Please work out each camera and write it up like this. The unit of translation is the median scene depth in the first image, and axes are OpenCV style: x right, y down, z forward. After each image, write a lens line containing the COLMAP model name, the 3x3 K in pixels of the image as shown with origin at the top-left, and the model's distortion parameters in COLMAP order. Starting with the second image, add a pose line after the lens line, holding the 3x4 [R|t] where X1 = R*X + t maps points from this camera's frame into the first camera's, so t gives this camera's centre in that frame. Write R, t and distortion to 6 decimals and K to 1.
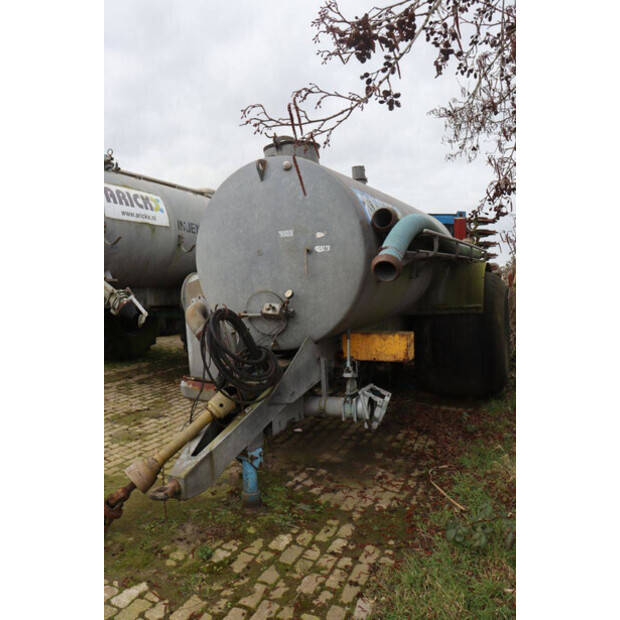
lens RADIAL K [[504.0, 0, 313.7], [0, 504.0, 305.9], [0, 0, 1]] dist [-0.148787, 0.079477]
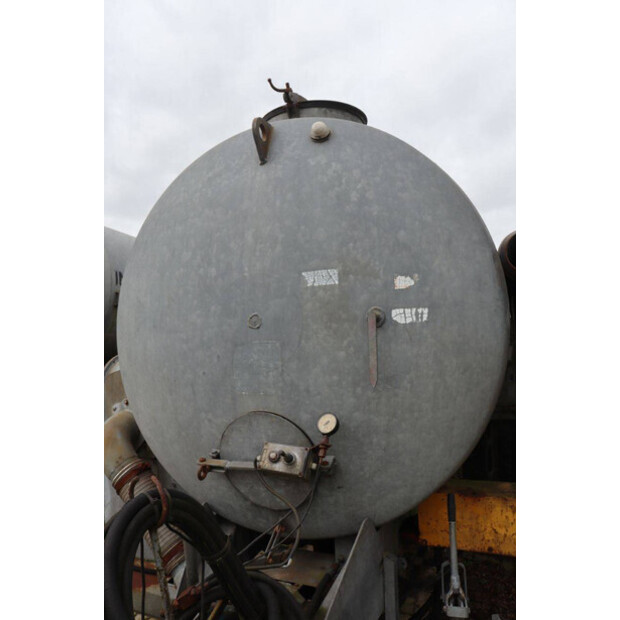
lens RADIAL K [[504.0, 0, 308.8], [0, 504.0, 310.1], [0, 0, 1]] dist [-0.148787, 0.079477]
pose [[0.997791, 0.020926, 0.063044, -0.090825], [-0.012616, 0.991508, -0.129429, -0.062054], [-0.065217, 0.128348, 0.989583, 0.583596]]
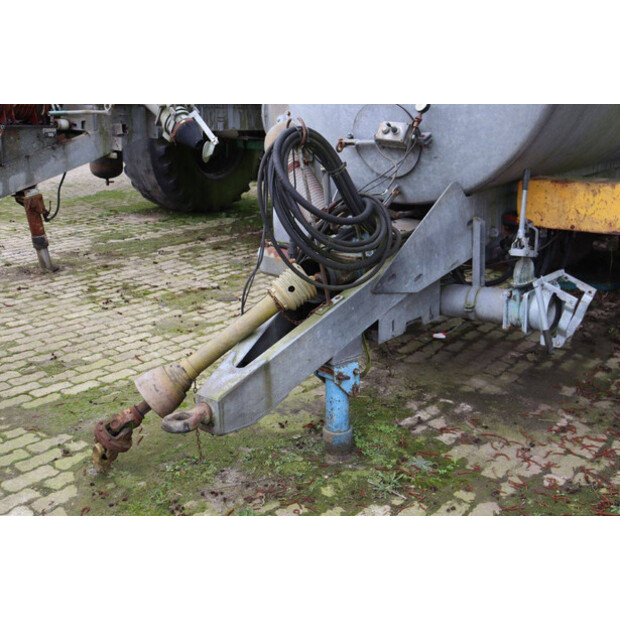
lens RADIAL K [[739.8, 0, 310.2], [0, 739.8, 308.3], [0, 0, 1]] dist [-0.002895, 0.000000]
pose [[0.964481, 0.079215, -0.251993, 0.057711], [-0.021857, 0.974637, 0.222723, 0.016843], [0.263245, -0.209305, 0.941750, 0.124802]]
